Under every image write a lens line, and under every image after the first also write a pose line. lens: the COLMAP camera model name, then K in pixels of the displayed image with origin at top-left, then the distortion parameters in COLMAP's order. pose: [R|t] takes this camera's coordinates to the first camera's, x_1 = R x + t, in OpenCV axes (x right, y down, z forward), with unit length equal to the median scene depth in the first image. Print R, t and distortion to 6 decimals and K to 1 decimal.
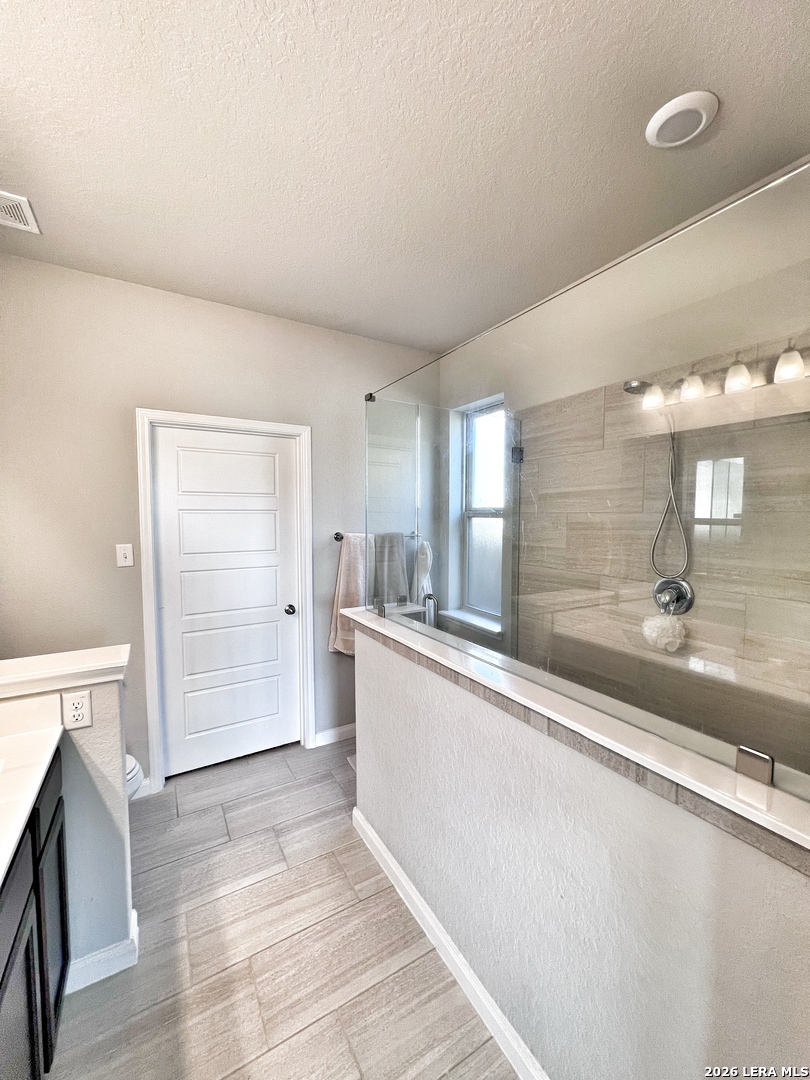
lens RADIAL K [[433.8, 0, 406.9], [0, 433.8, 542.6], [0, 0, 1]] dist [-0.000075, 0.000363]
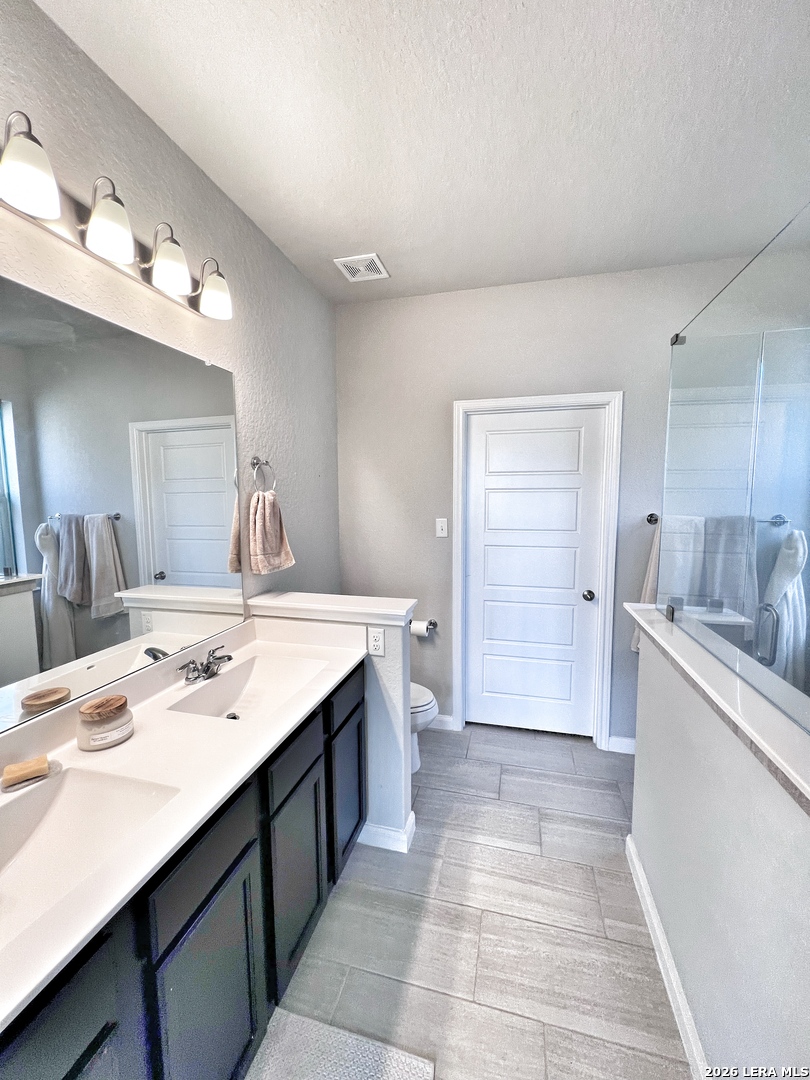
lens RADIAL K [[433.8, 0, 412.5], [0, 433.8, 542.2], [0, 0, 1]] dist [-0.000075, 0.000363]
pose [[0.700825, 0.071068, -0.709784, 0.146865], [-0.041548, 0.997402, 0.058843, 0.001879], [0.712122, -0.011748, 0.701957, 0.101400]]
